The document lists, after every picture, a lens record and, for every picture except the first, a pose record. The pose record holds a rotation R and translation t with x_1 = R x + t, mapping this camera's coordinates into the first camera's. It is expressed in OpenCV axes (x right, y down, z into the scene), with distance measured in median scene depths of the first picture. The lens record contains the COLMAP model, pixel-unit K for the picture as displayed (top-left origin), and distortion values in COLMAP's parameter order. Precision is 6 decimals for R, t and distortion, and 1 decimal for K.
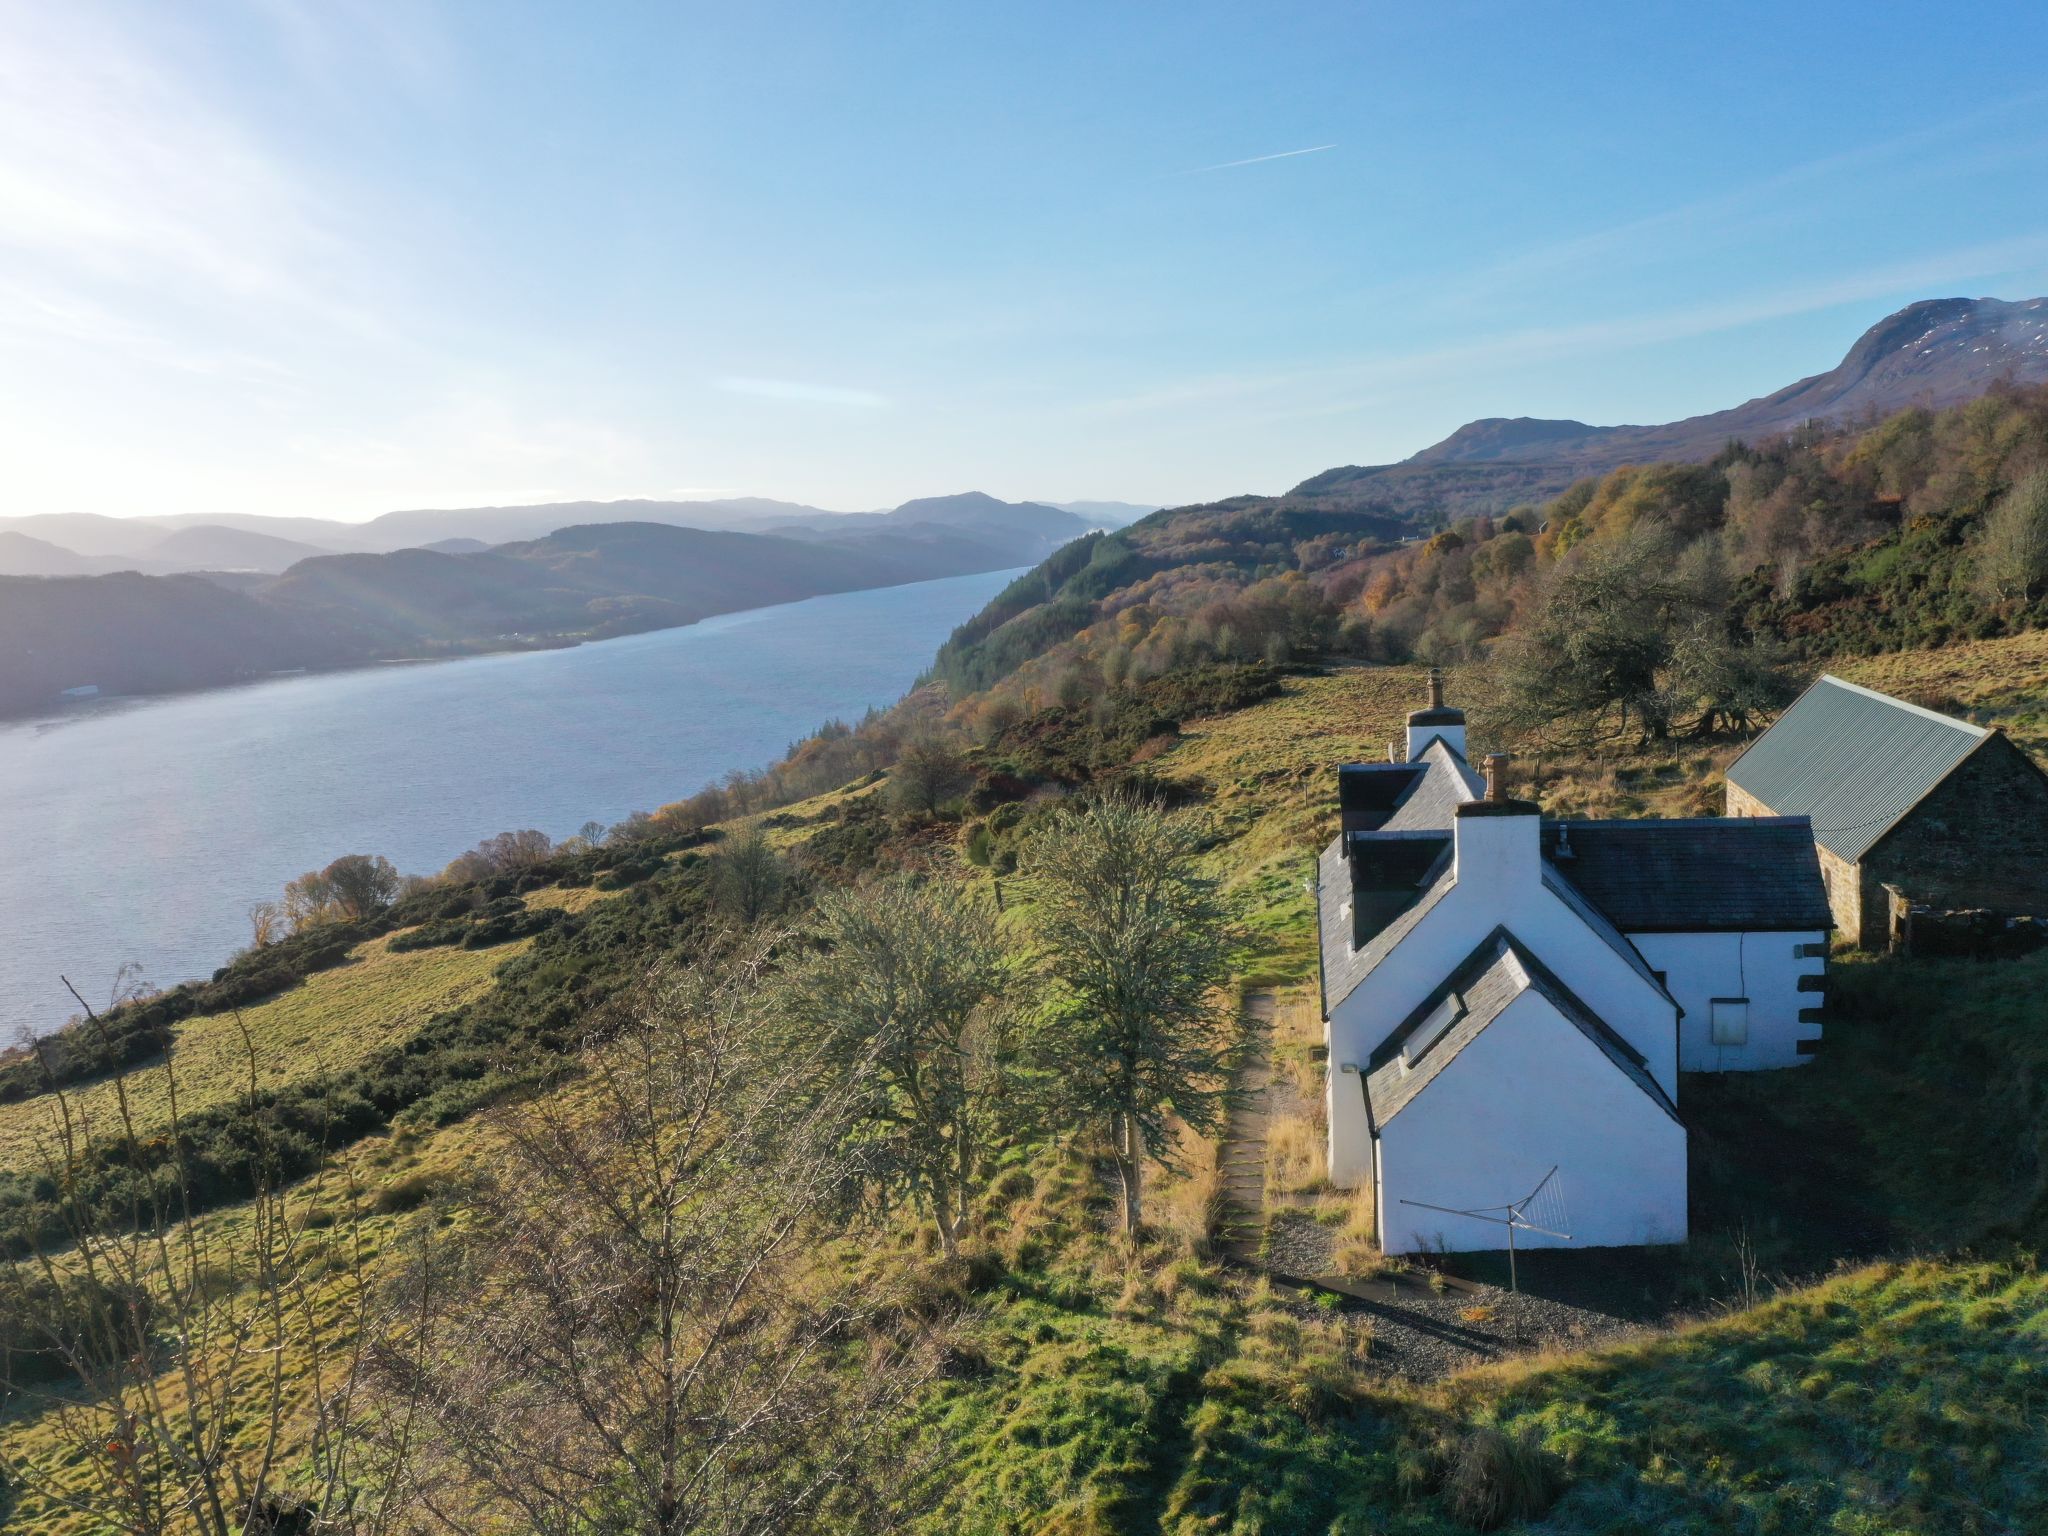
lens RADIAL K [[1829.7, 0, 1009.1], [0, 1829.7, 756.9], [0, 0, 1]] dist [0.008698, 0.011852]
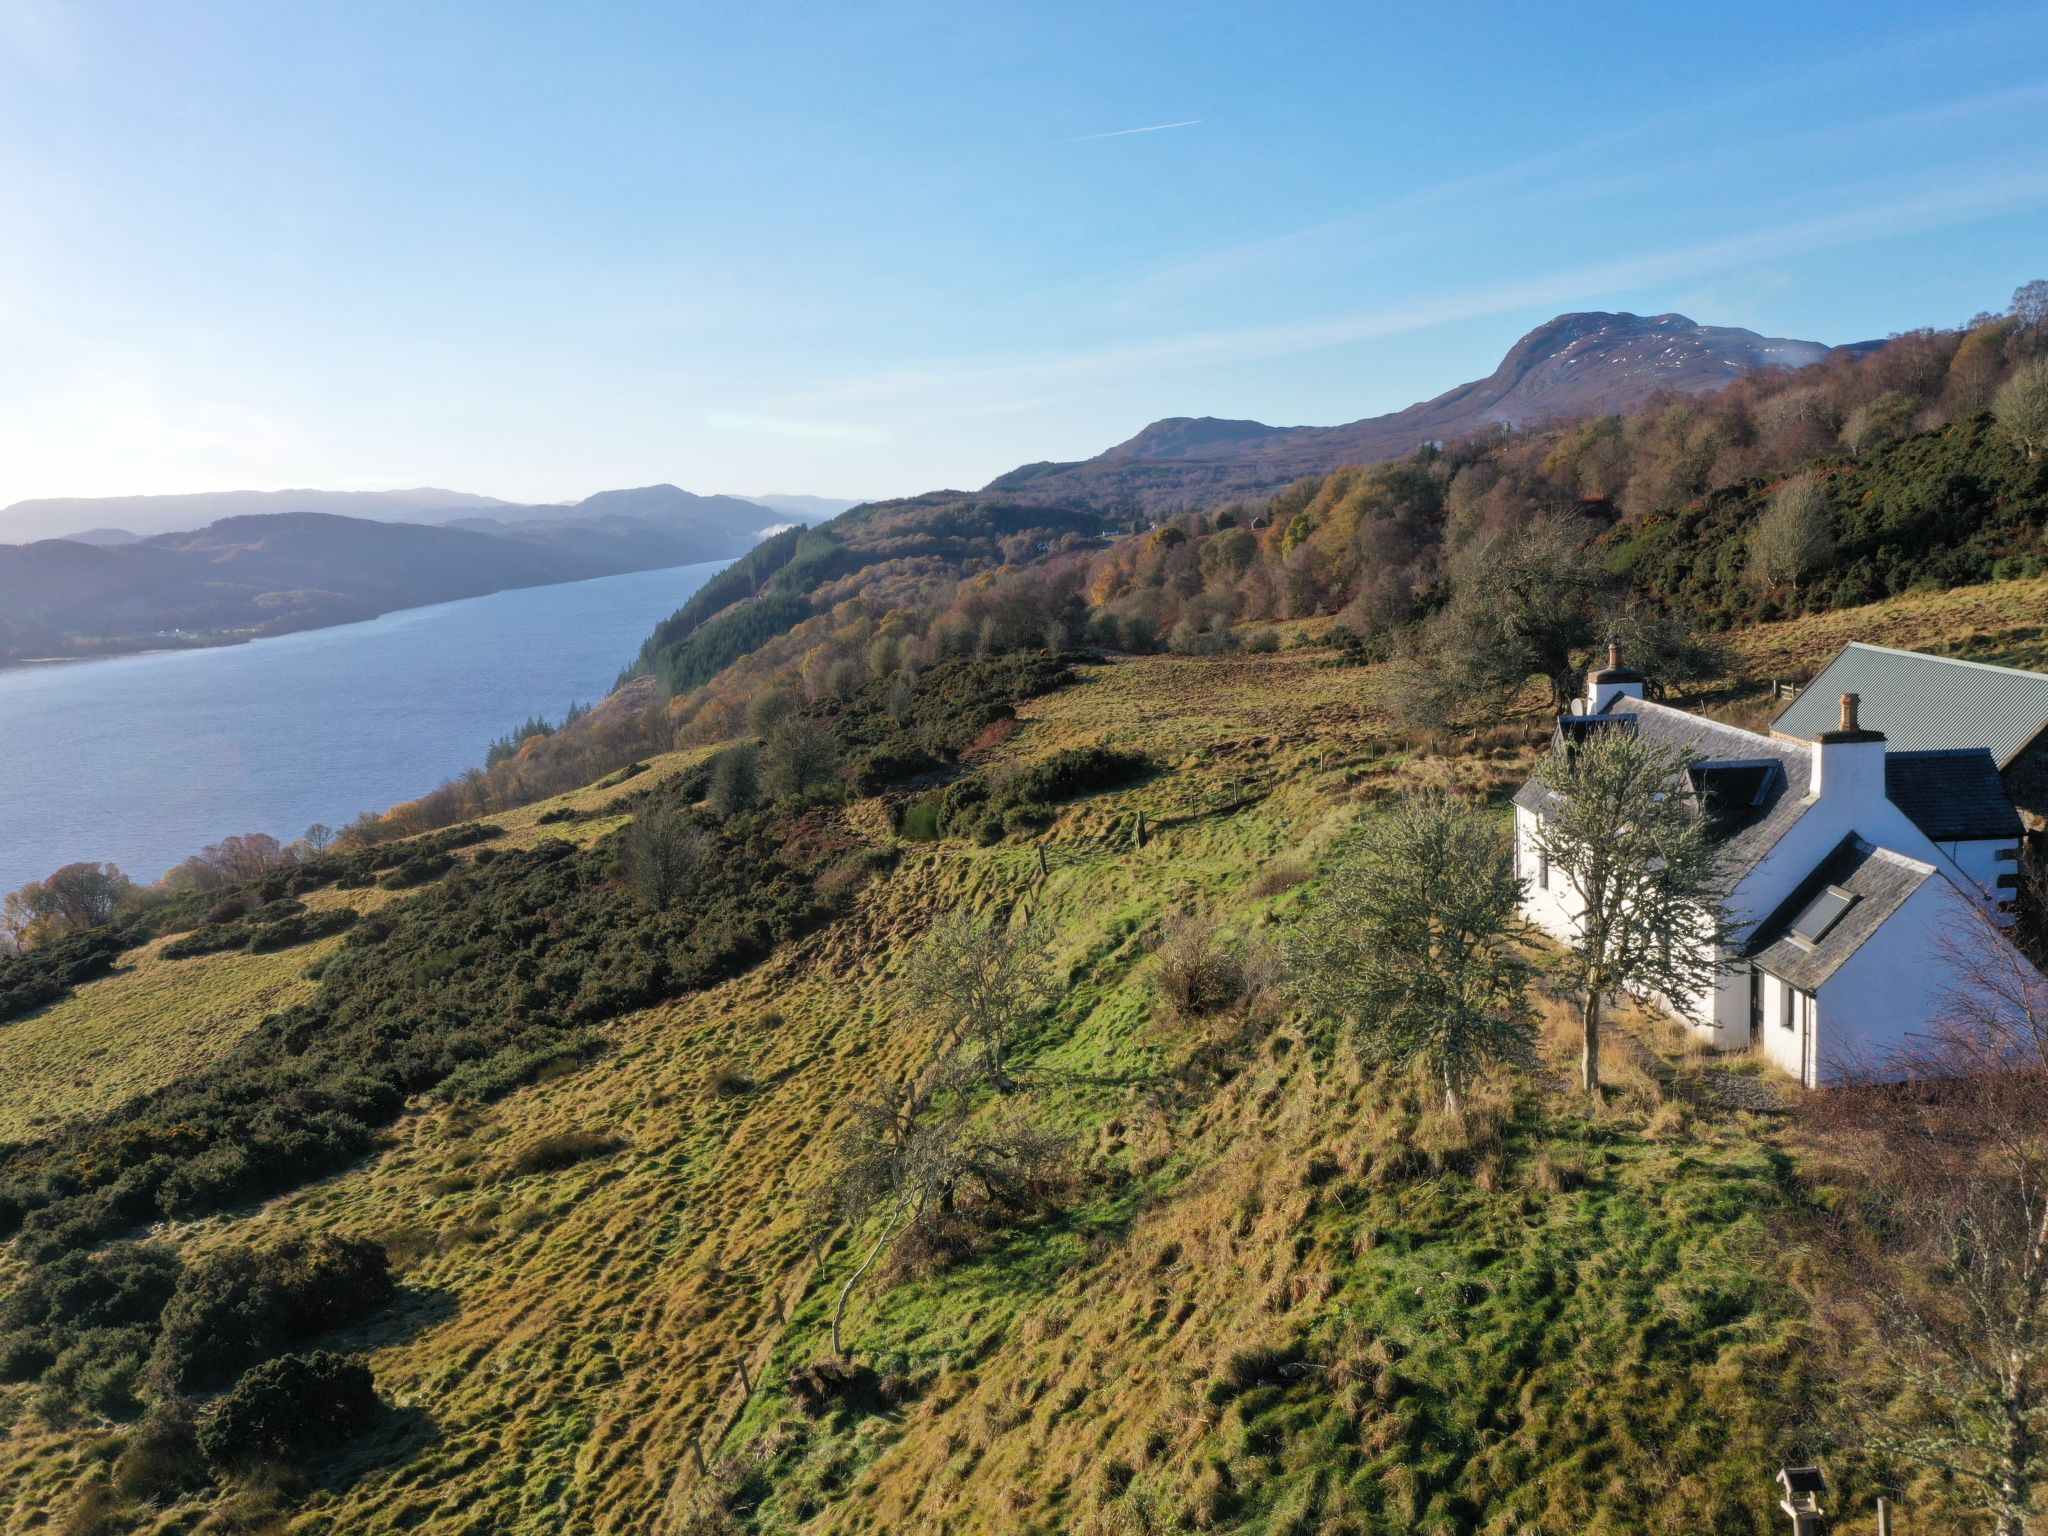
lens RADIAL K [[1829.7, 0, 1008.7], [0, 1829.7, 764.3], [0, 0, 1]] dist [0.008698, 0.011852]
pose [[0.986281, -0.016394, 0.164260, -0.051571], [0.015223, 0.999849, 0.008383, 0.002851], [-0.164373, -0.005767, 0.986381, -0.013661]]
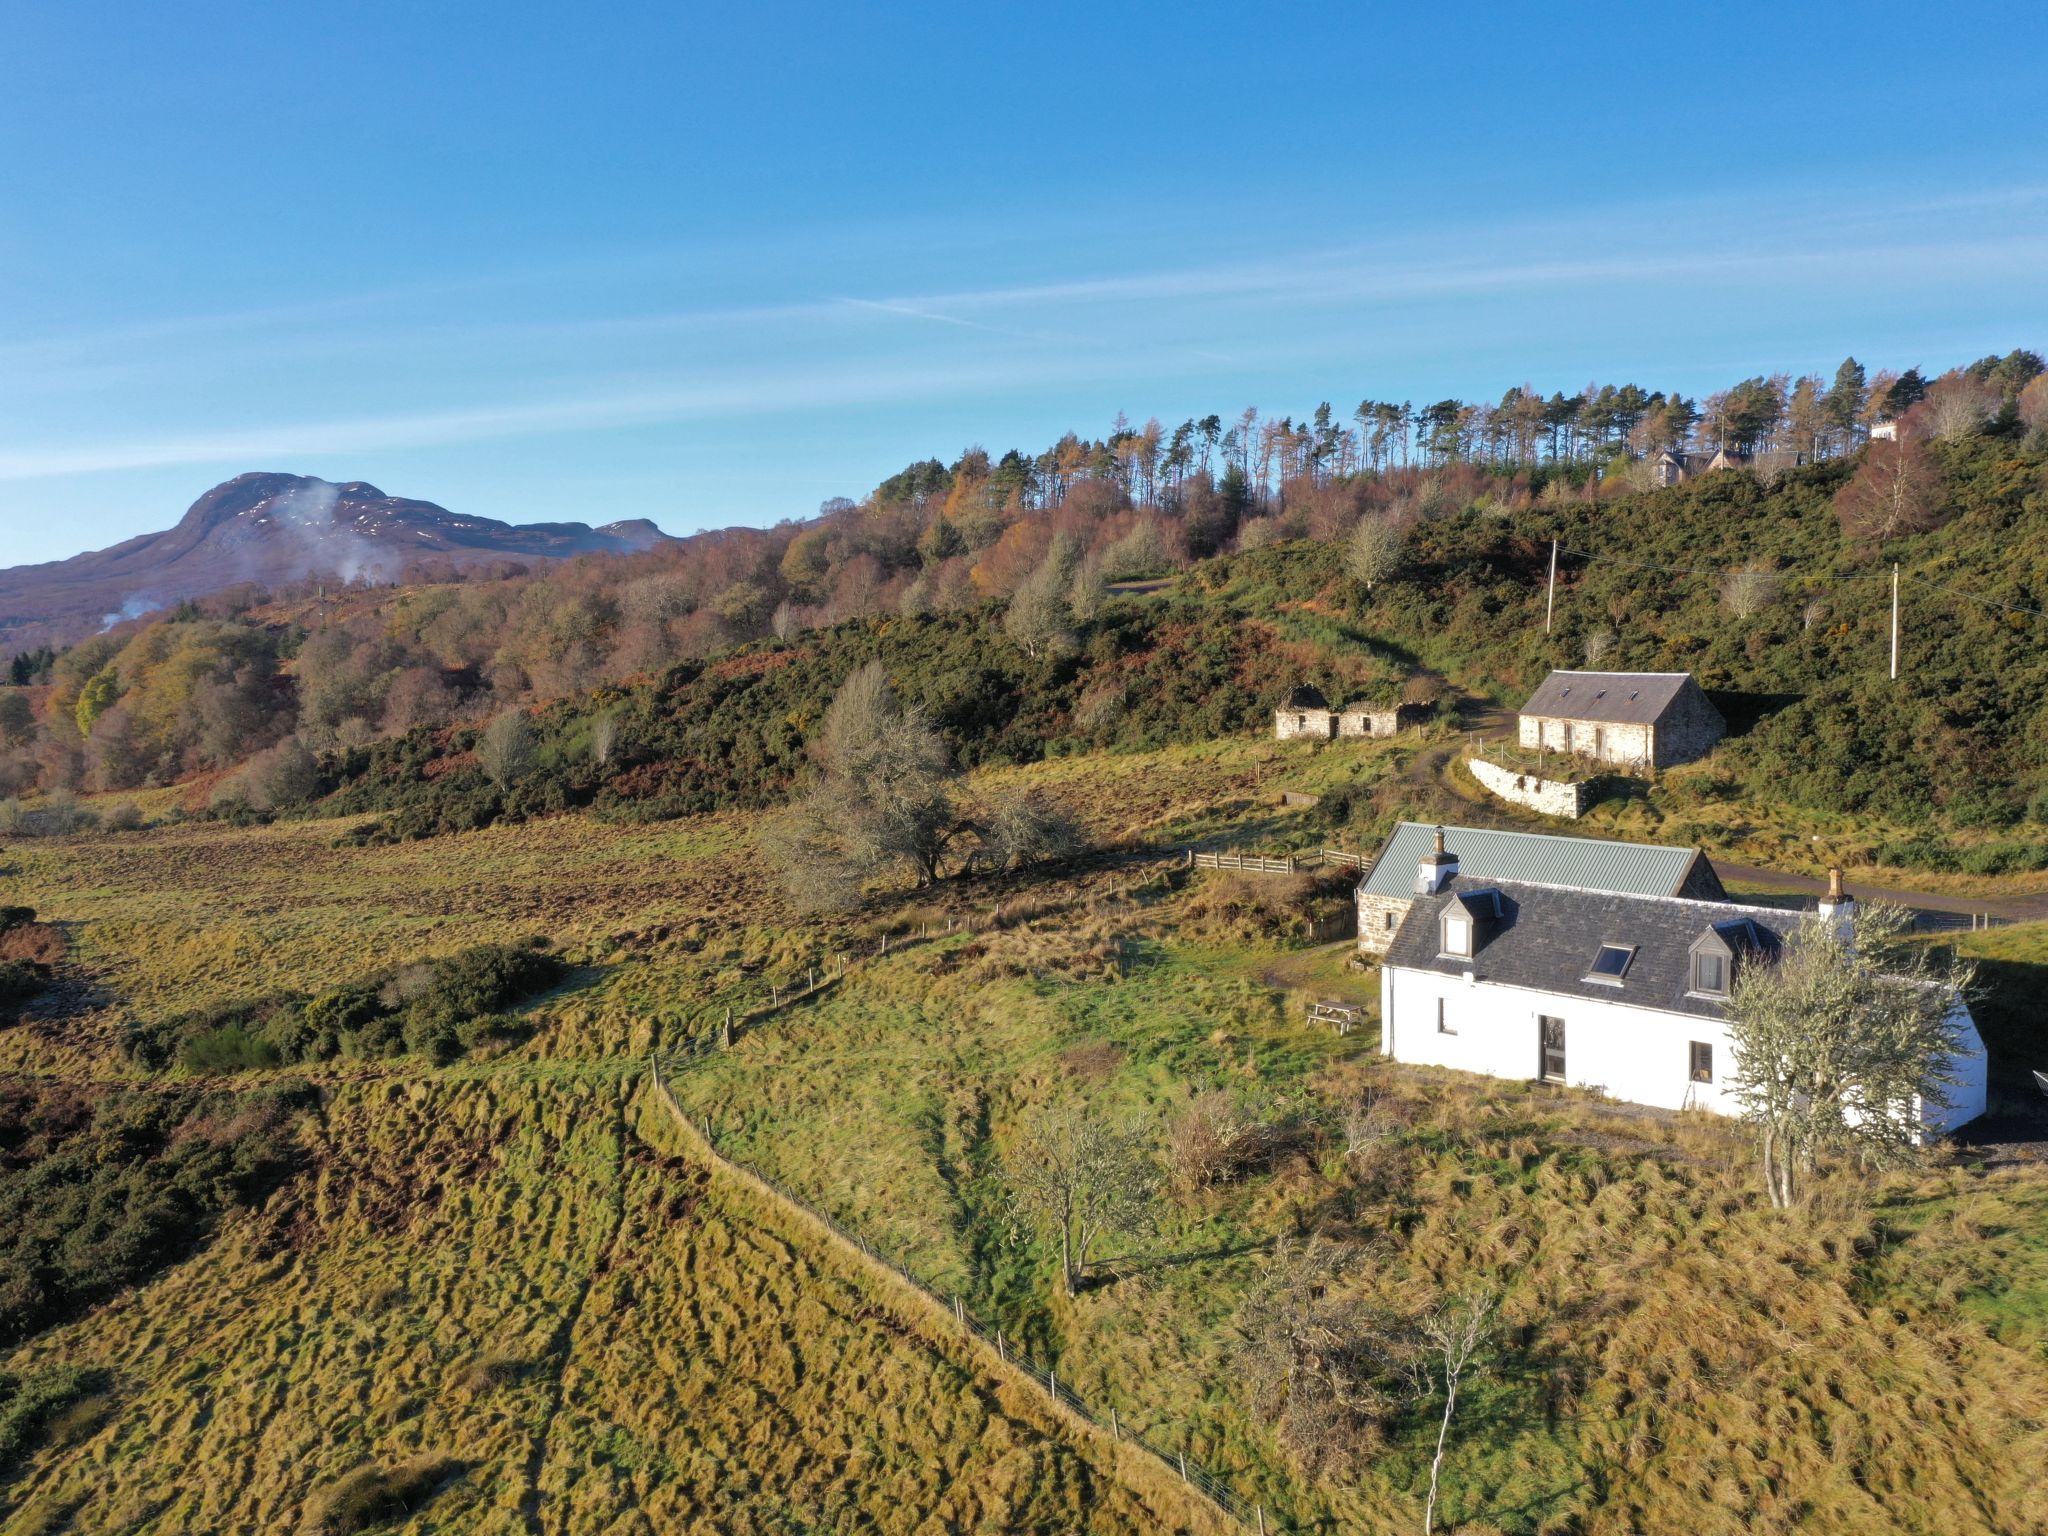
lens RADIAL K [[1829.7, 0, 1017.5], [0, 1829.7, 762.3], [0, 0, 1]] dist [0.008698, 0.011852]
pose [[0.654378, -0.010542, 0.756094, -0.166867], [0.072569, 0.996163, -0.048918, -0.007704], [-0.752677, 0.086879, 0.652633, 0.043149]]
